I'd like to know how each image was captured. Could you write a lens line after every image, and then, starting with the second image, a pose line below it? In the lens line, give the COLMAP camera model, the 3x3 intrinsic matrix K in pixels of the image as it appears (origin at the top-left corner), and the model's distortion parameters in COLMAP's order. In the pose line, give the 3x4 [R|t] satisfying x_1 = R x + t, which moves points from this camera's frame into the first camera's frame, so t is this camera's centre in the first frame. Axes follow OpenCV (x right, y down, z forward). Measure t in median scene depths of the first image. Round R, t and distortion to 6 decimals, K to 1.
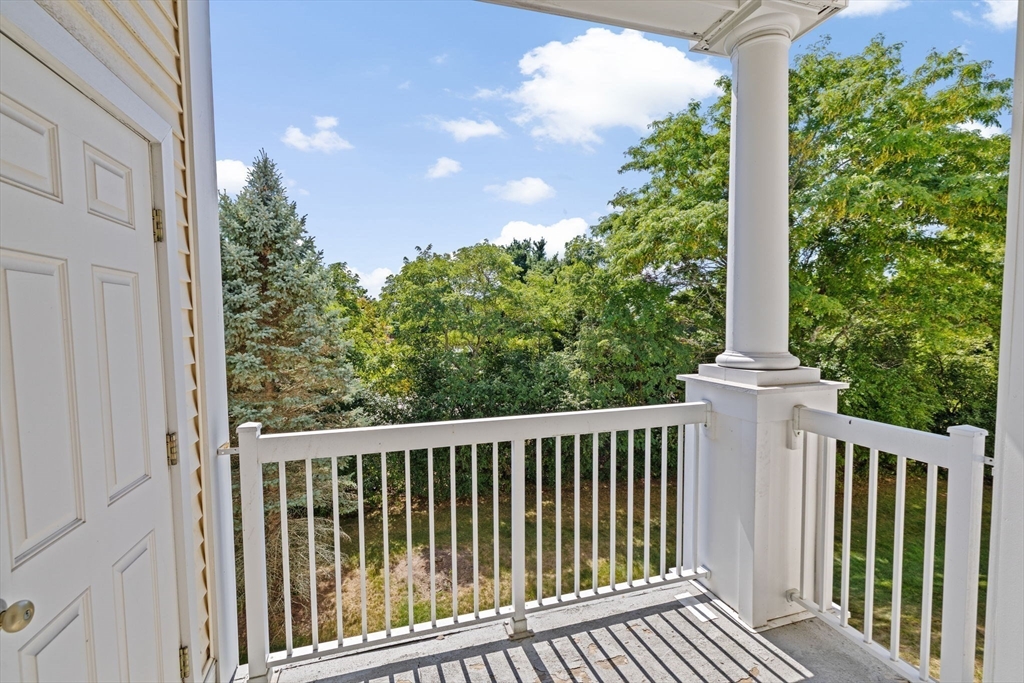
lens RADIAL K [[434.0, 0, 511.1], [0, 434.0, 343.0], [0, 0, 1]] dist [-0.012519, 0.000905]
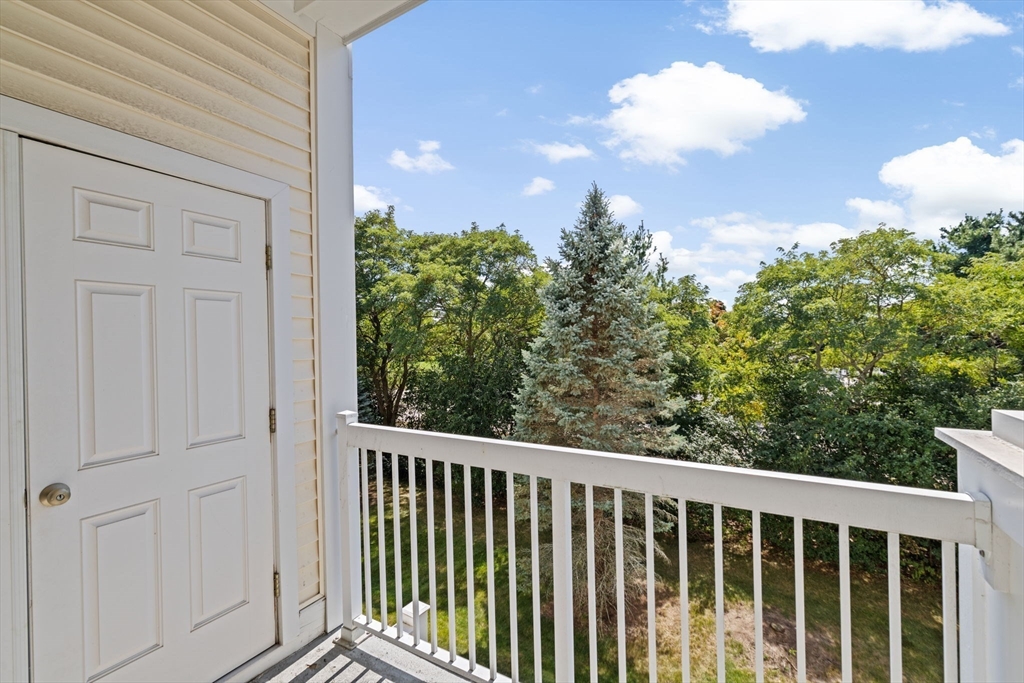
lens RADIAL K [[434.0, 0, 511.5], [0, 434.0, 339.4], [0, 0, 1]] dist [-0.012519, 0.000905]
pose [[0.680518, -0.001658, -0.732730, 0.095308], [-0.029773, 0.999109, -0.029911, 0.001229], [0.732126, 0.042171, 0.679862, 0.081737]]
